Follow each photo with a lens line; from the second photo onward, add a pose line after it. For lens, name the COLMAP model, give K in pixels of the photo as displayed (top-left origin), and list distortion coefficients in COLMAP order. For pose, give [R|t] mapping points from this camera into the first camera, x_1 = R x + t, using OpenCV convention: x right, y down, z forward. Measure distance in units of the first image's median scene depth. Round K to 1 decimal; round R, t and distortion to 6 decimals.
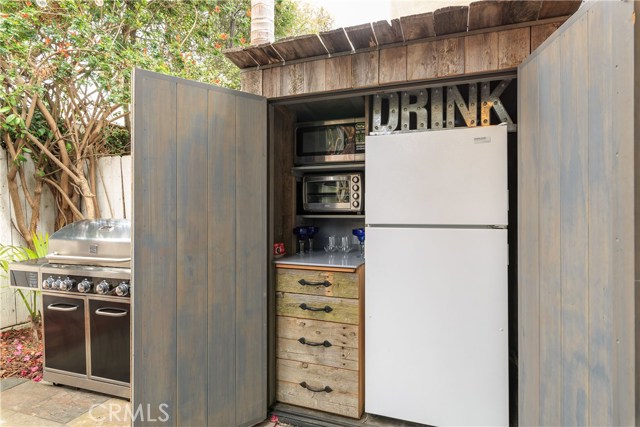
lens RADIAL K [[351.3, 0, 319.9], [0, 351.3, 211.9], [0, 0, 1]] dist [0.002316, 0.000487]
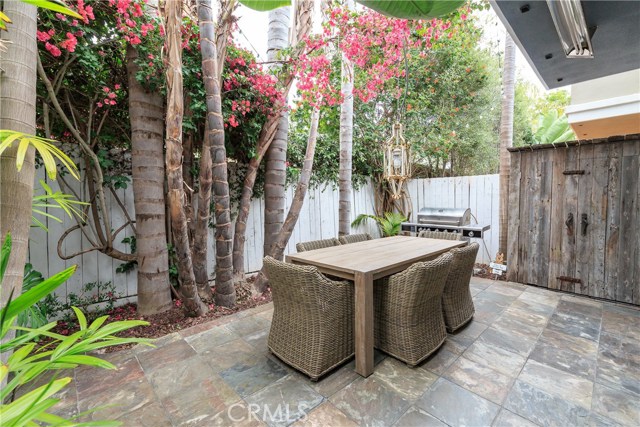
lens RADIAL K [[274.7, 0, 333.5], [0, 274.7, 210.0], [0, 0, 1]] dist [0.000079, -0.000174]
pose [[0.908128, 0.018995, -0.418261, -0.423483], [-0.003516, 0.999281, 0.037748, -0.032140], [0.418677, -0.032810, 0.907542, -1.103089]]
